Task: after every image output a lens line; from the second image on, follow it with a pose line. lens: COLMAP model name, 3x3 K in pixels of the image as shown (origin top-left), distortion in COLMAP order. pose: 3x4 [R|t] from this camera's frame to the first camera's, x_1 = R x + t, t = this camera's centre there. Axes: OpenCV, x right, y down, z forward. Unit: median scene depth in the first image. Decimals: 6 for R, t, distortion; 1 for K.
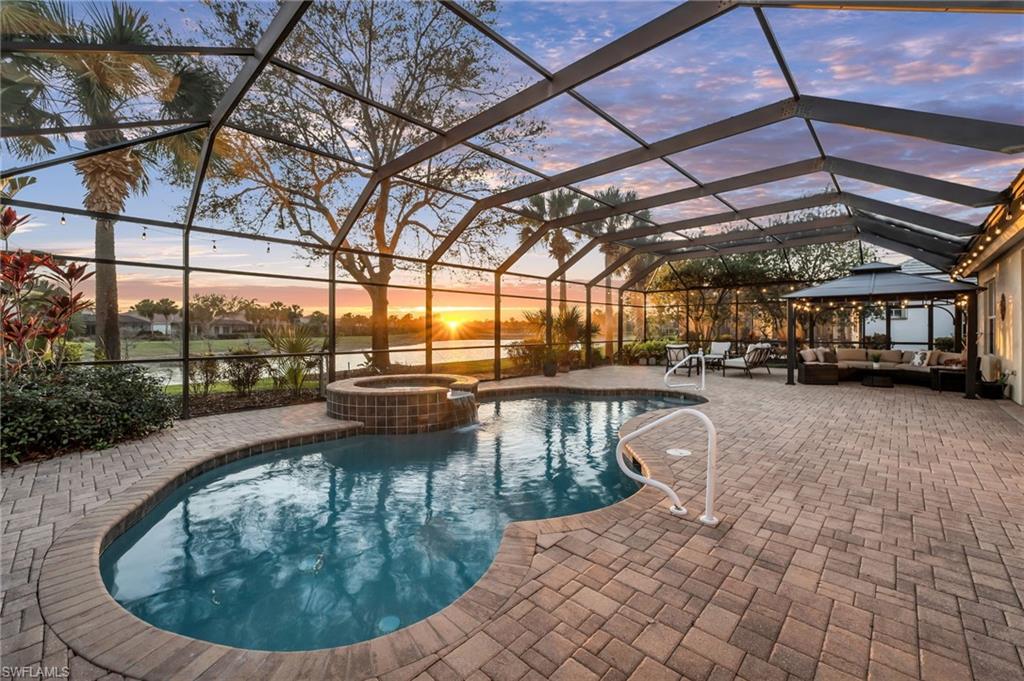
lens RADIAL K [[413.0, 0, 508.6], [0, 413.0, 336.2], [0, 0, 1]] dist [-0.002311, -0.000149]
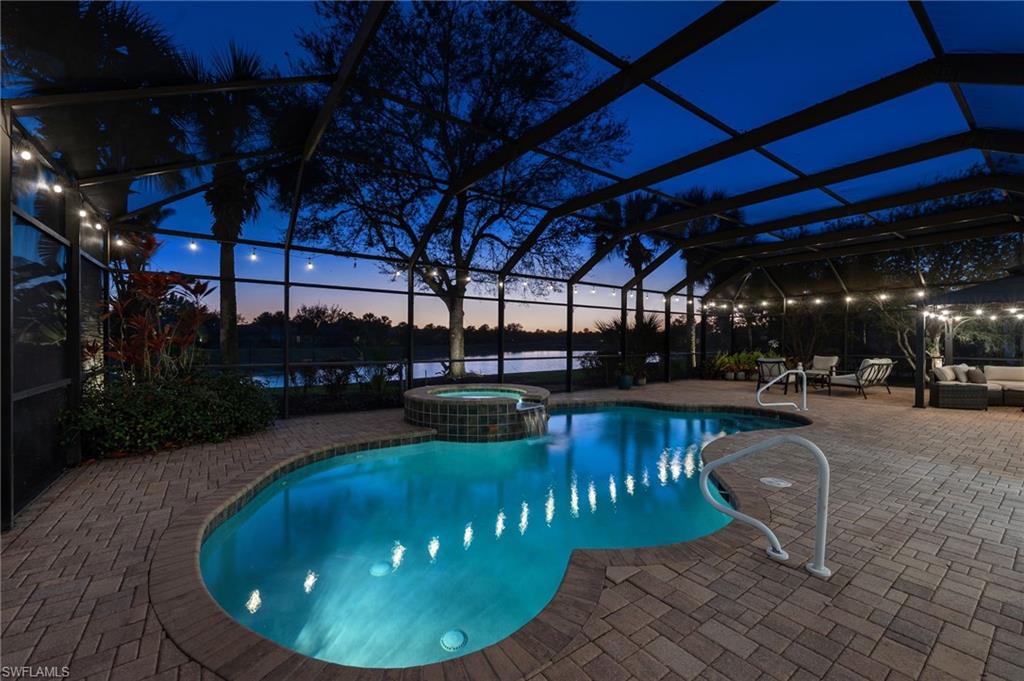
lens RADIAL K [[407.1, 0, 505.7], [0, 407.1, 346.8], [0, 0, 1]] dist [-0.001465, -0.000124]
pose [[0.982655, 0.008855, -0.185231, 0.003605], [-0.008769, 0.999961, 0.001283, -0.000424], [0.185235, 0.000364, 0.982694, 0.022652]]
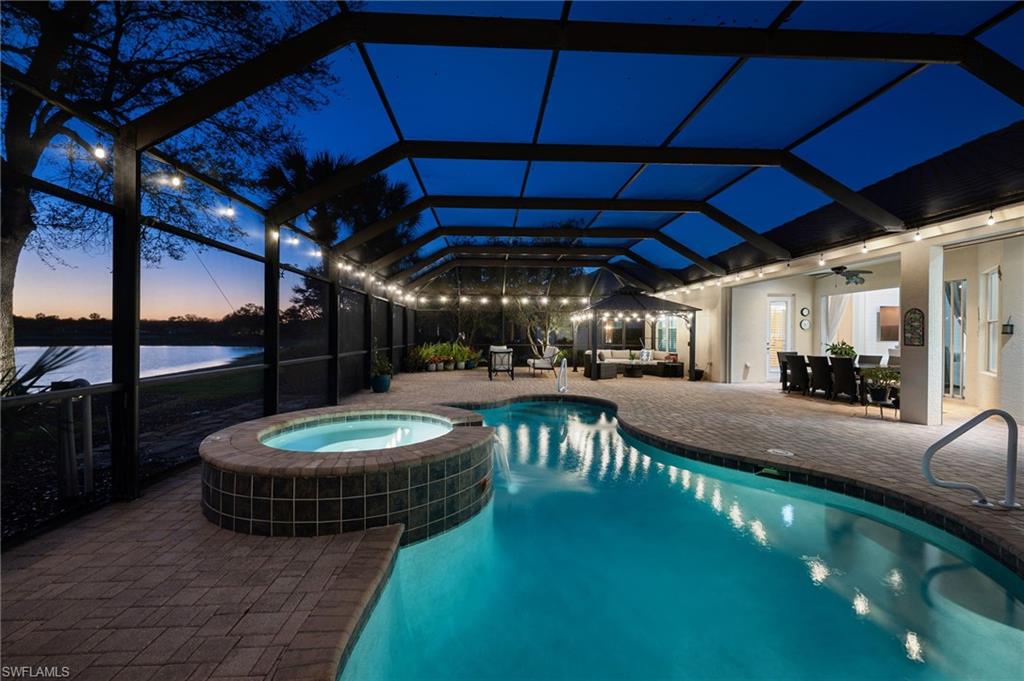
lens RADIAL K [[413.0, 0, 508.6], [0, 413.0, 336.2], [0, 0, 1]] dist [-0.002311, -0.000149]
pose [[0.693681, 0.003289, 0.720275, -0.331848], [0.002542, 0.999972, -0.007015, -0.003684], [-0.720278, 0.006697, 0.693653, 0.313816]]
